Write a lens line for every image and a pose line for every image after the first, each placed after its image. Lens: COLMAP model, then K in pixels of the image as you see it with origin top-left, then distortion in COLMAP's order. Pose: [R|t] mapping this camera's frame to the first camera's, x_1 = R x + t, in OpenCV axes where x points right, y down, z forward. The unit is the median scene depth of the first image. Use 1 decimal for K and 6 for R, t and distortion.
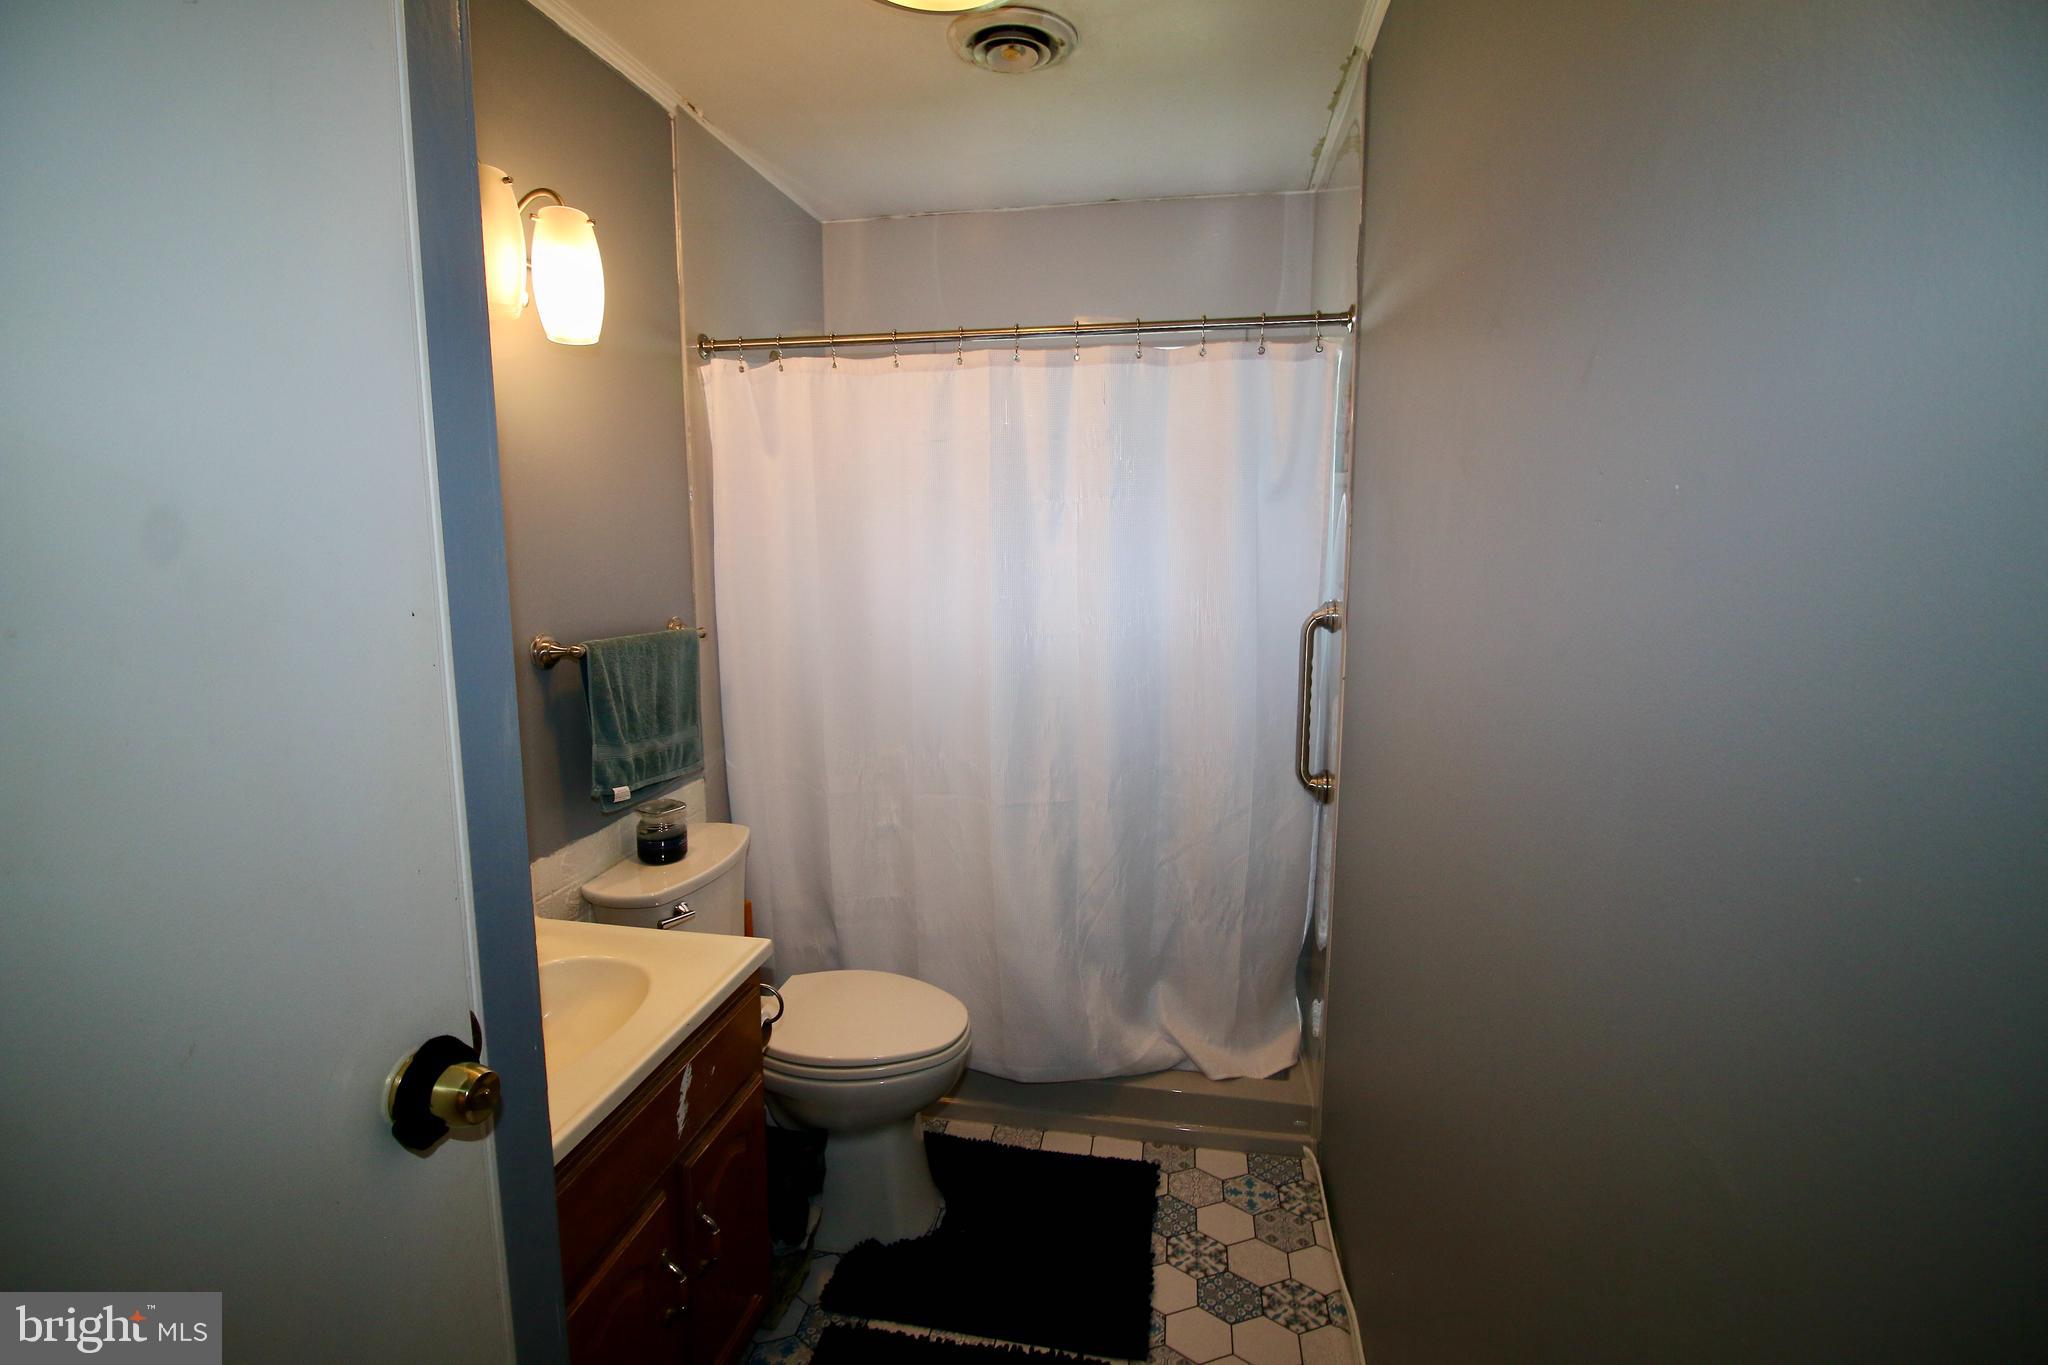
lens RADIAL K [[935.8, 0, 1017.6], [0, 935.8, 658.4], [0, 0, 1]] dist [0.014720, -0.021686]
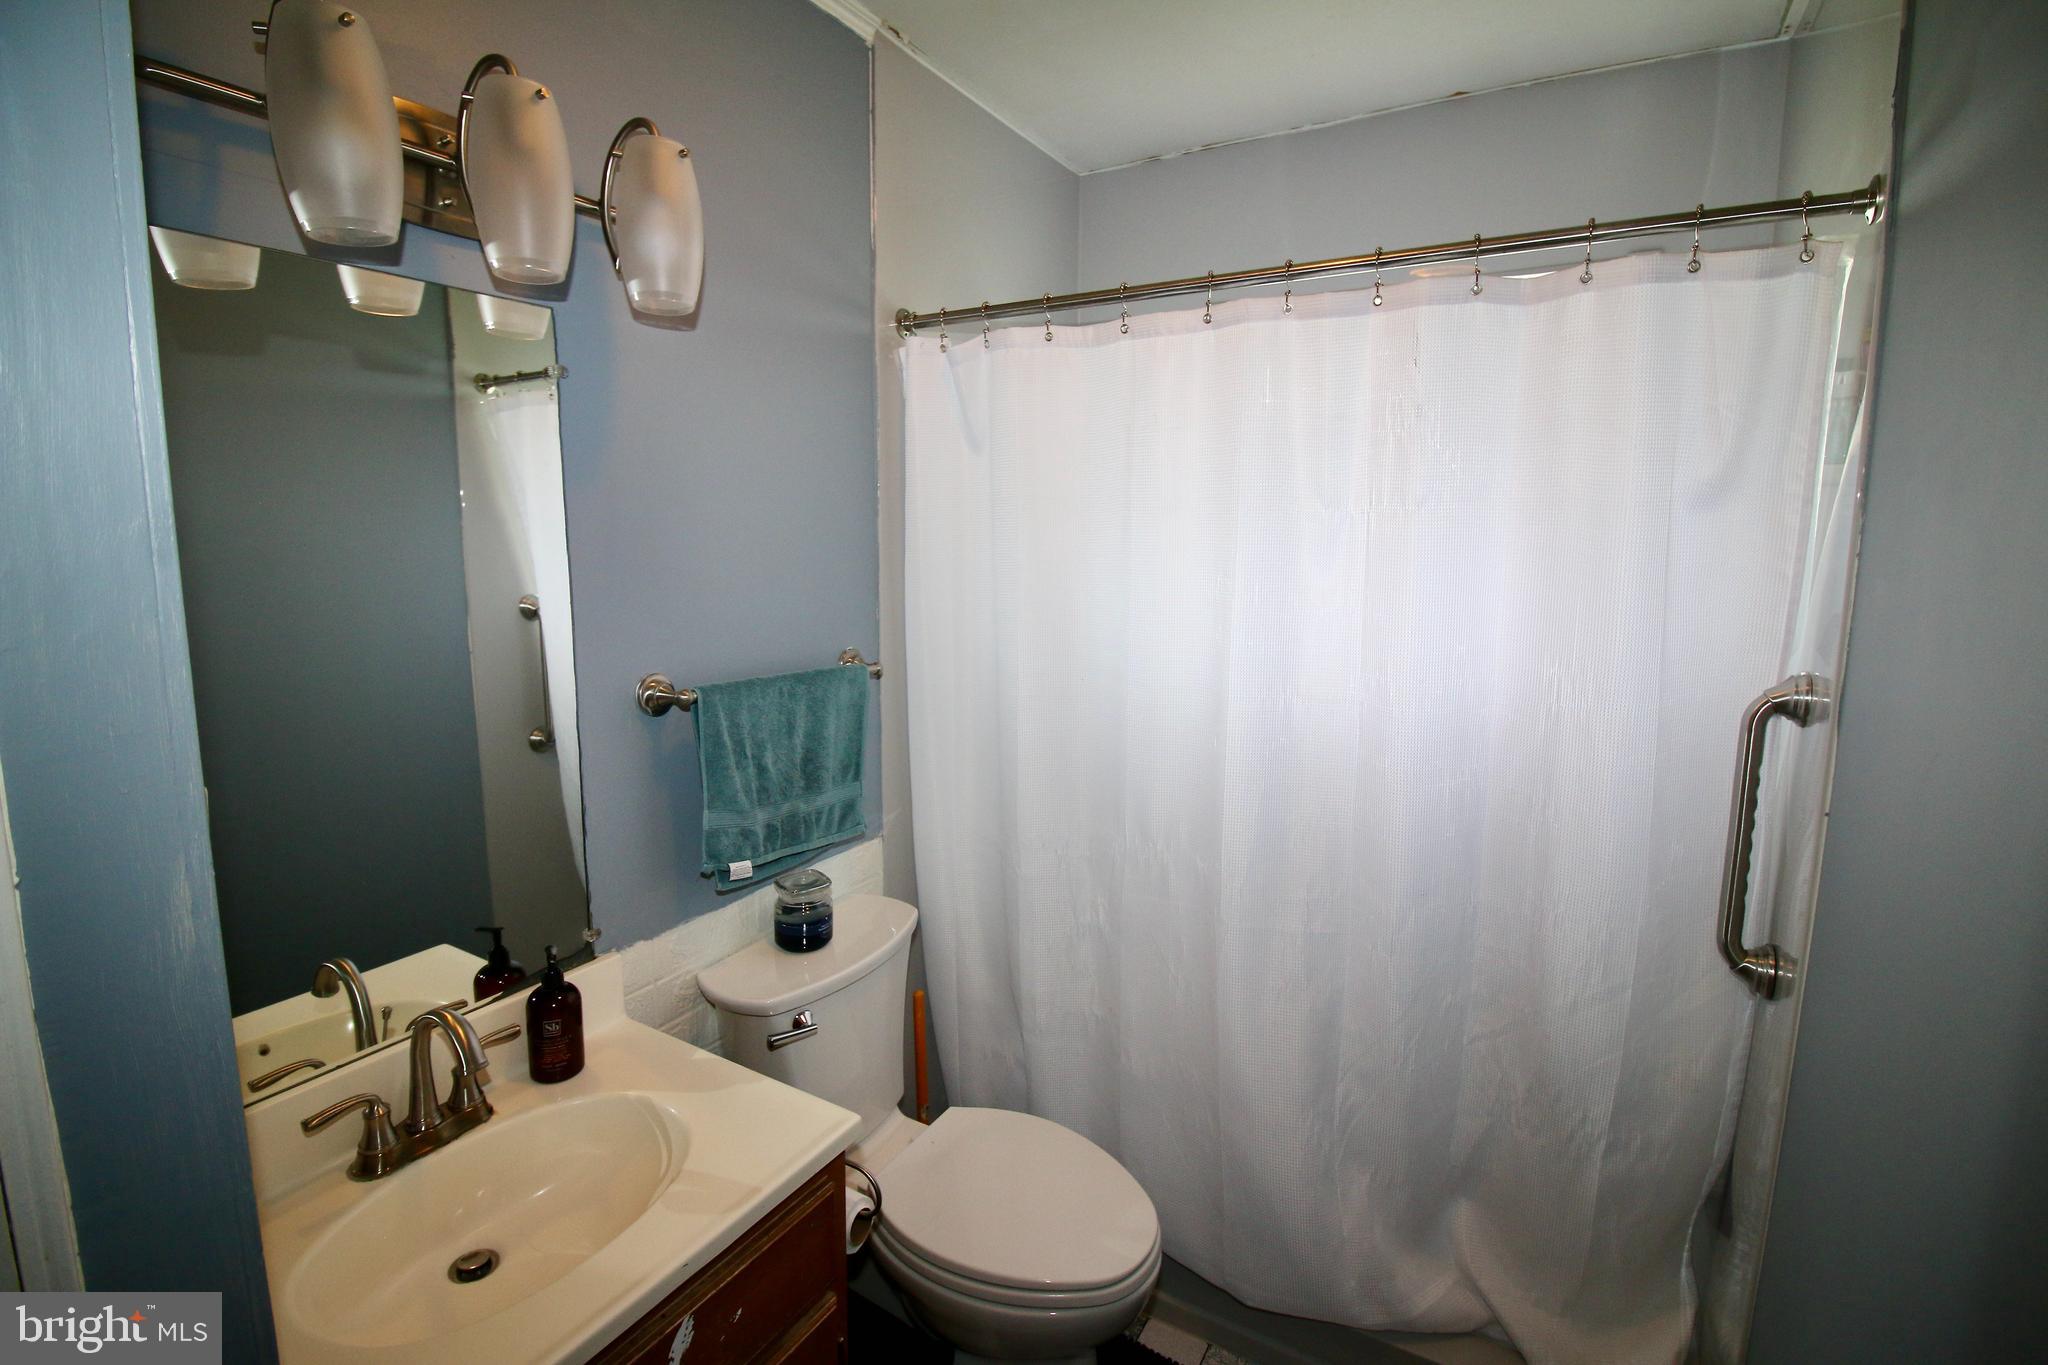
lens RADIAL K [[935.8, 0, 1017.6], [0, 935.8, 658.4], [0, 0, 1]] dist [0.014720, -0.021686]
pose [[0.941876, 0.052449, -0.331843, 0.058336], [-0.052119, 0.998592, 0.009901, -0.053389], [0.331895, 0.007970, 0.943283, 0.271448]]
